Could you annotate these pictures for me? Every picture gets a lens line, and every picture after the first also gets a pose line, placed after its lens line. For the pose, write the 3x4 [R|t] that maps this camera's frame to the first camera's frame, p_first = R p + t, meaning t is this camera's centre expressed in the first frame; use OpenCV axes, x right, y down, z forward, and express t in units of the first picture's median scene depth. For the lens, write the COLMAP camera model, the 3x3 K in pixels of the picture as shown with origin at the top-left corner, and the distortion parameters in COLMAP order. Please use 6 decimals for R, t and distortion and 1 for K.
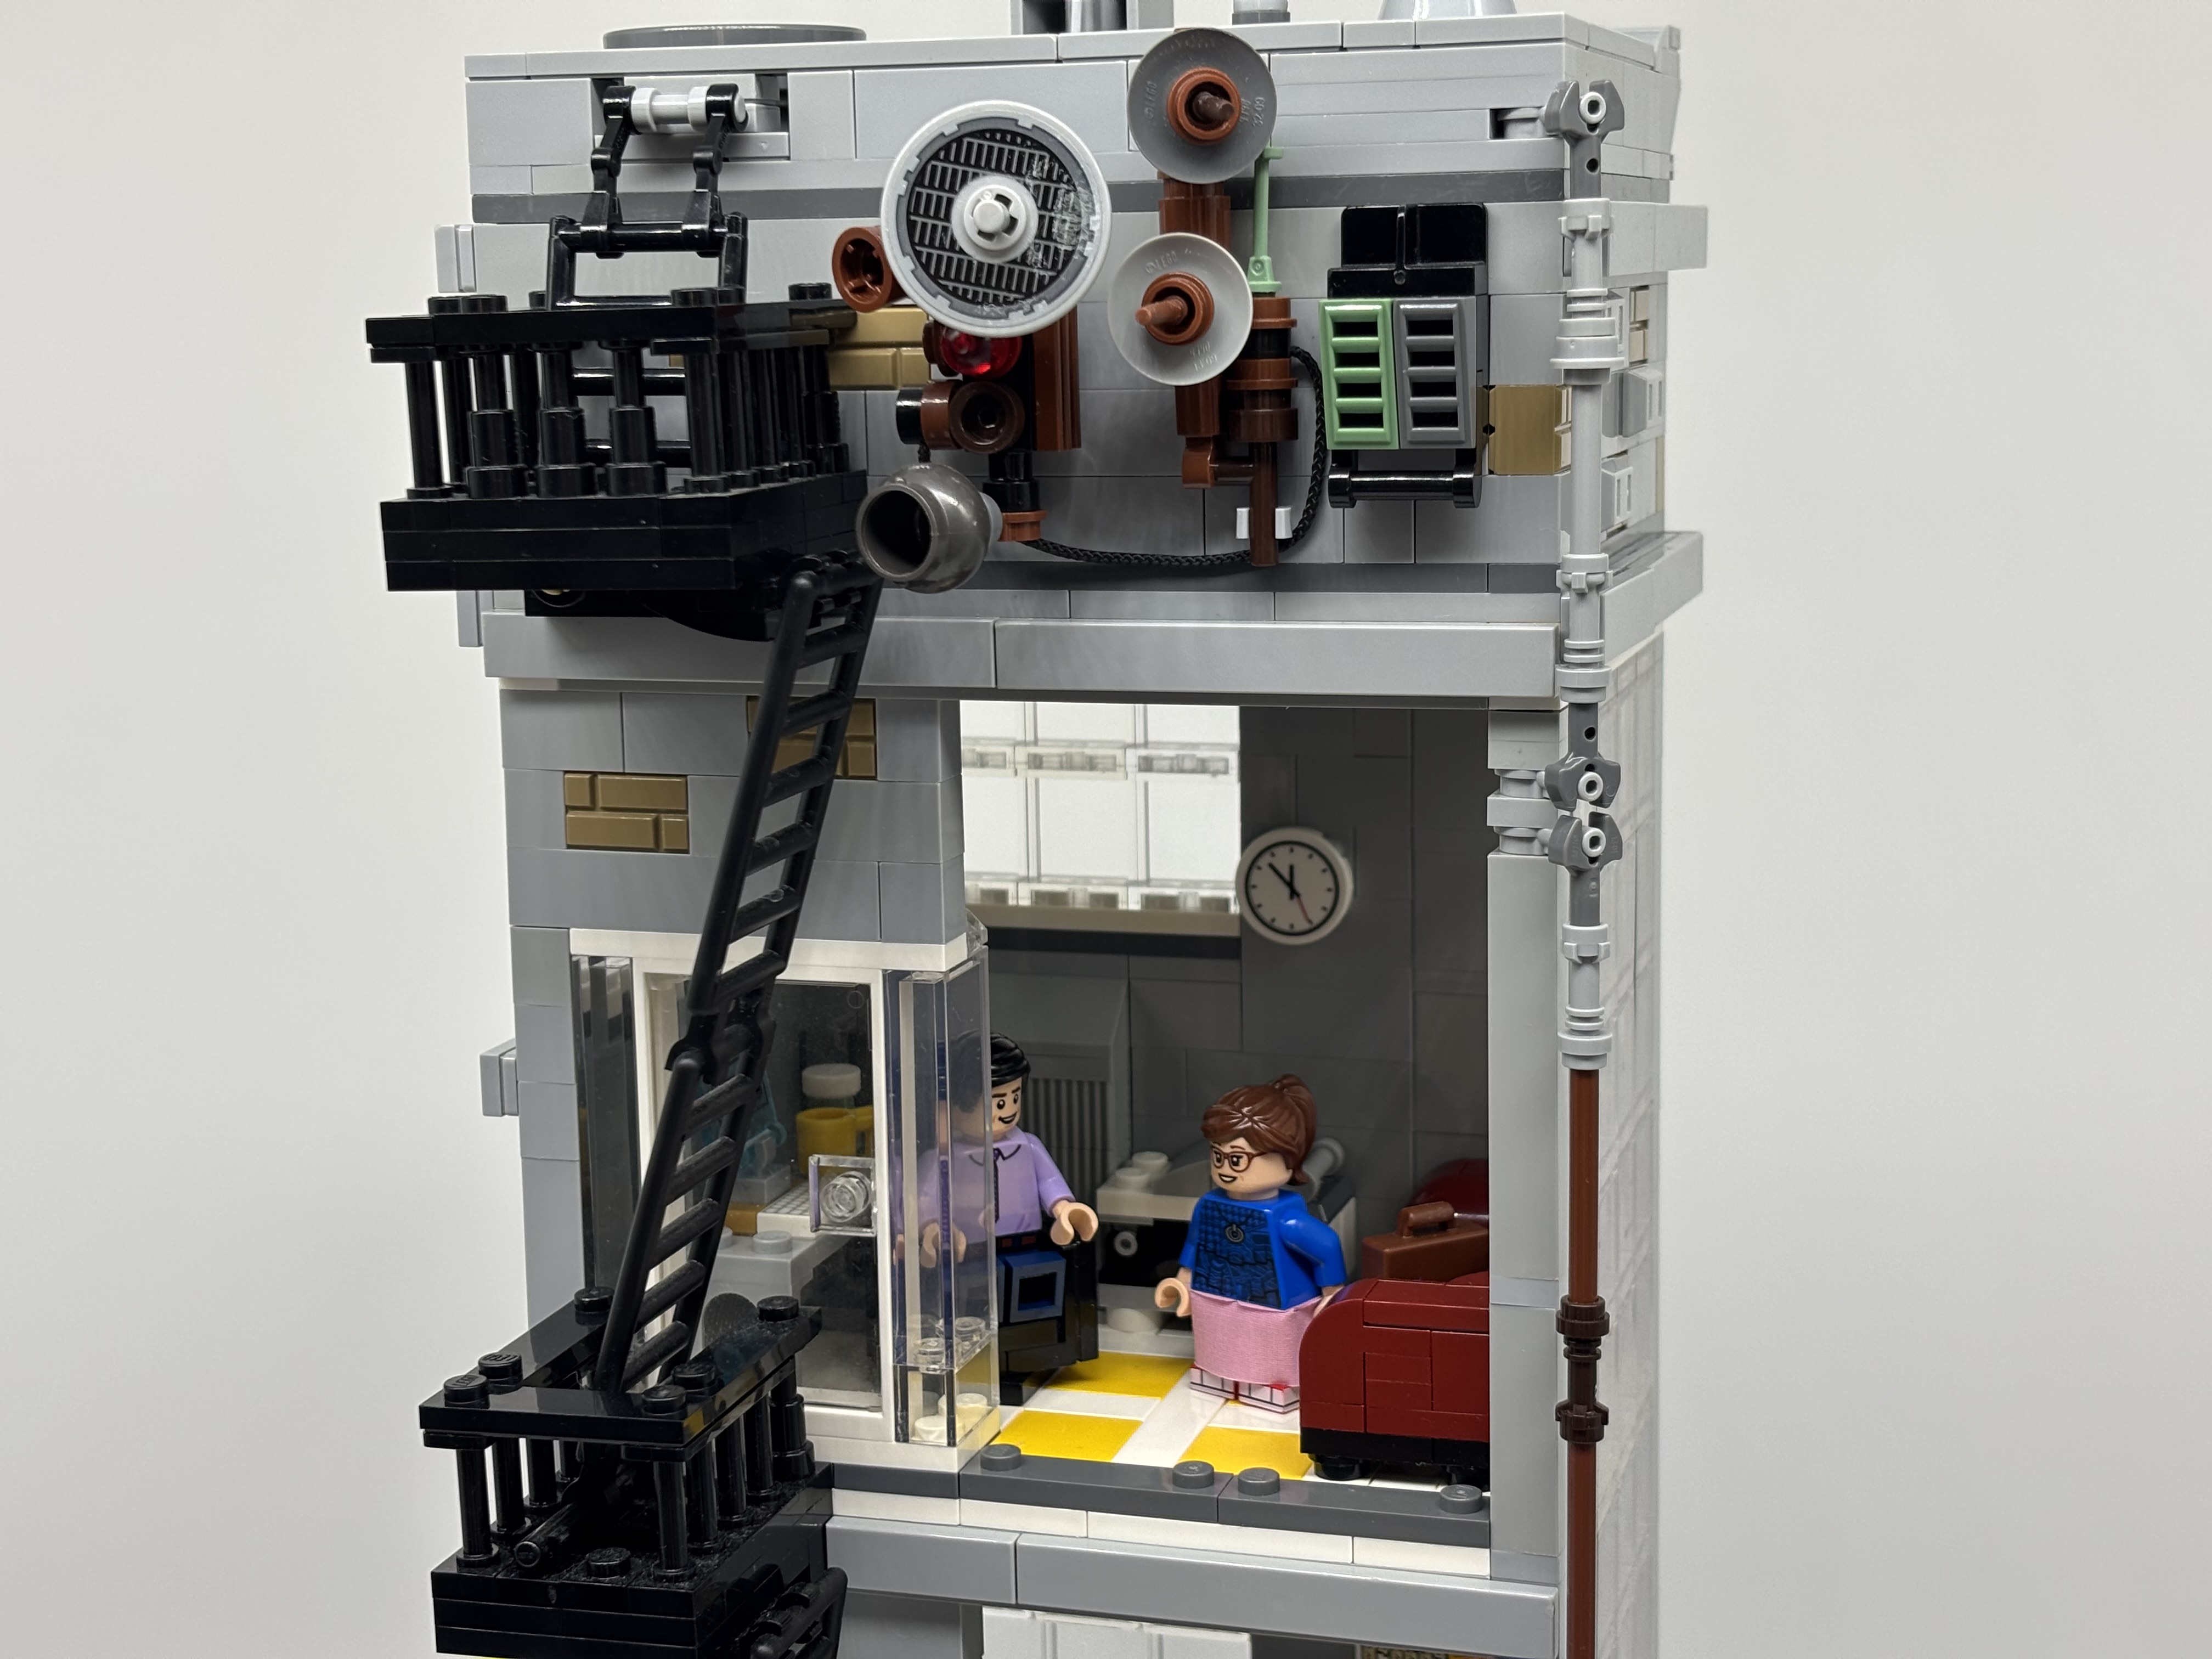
lens RADIAL K [[3390.2, 0, 1106.0], [0, 3390.2, 829.5], [0, 0, 1]] dist [0.028193, 0.038456]
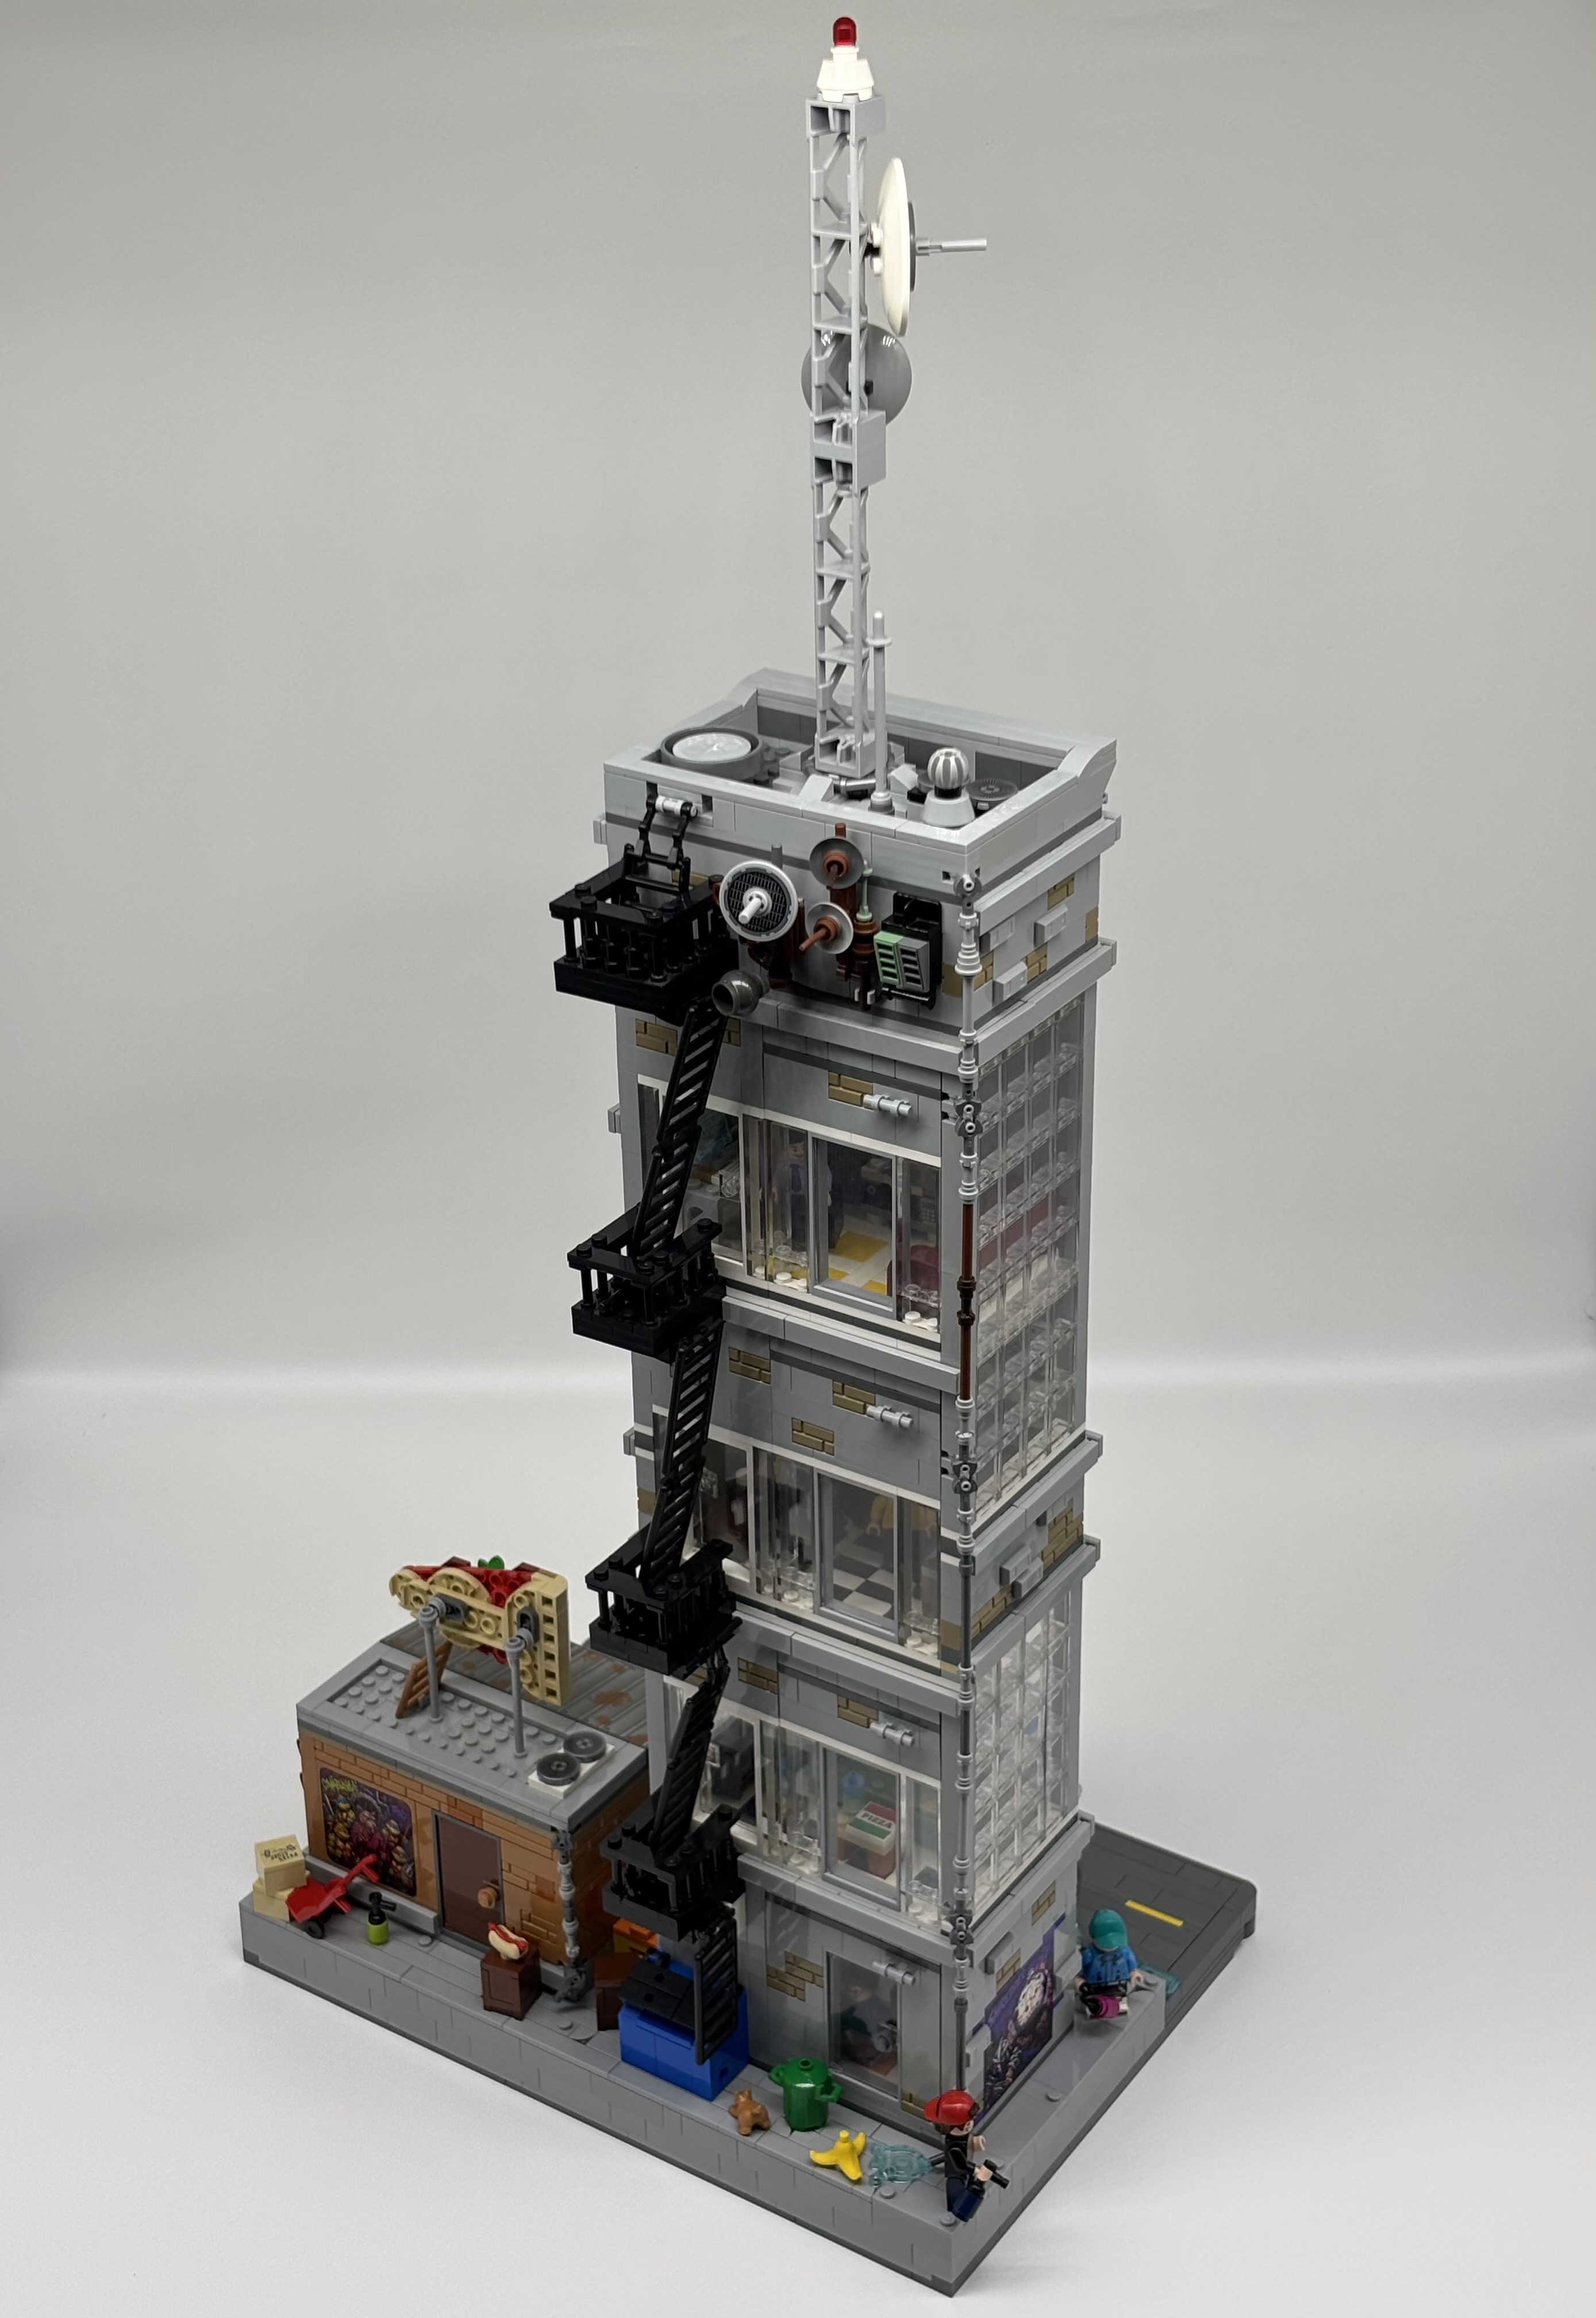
lens RADIAL K [[3522.0, 0, 798.0], [0, 3522.0, 1159.0], [0, 0, 1]] dist [-0.008969, 0.005069]
pose [[0.960520, 0.129073, -0.246456, 0.681242], [-0.045597, 0.946922, 0.318213, -0.829685], [0.274447, -0.294412, 0.915423, -1.573822]]
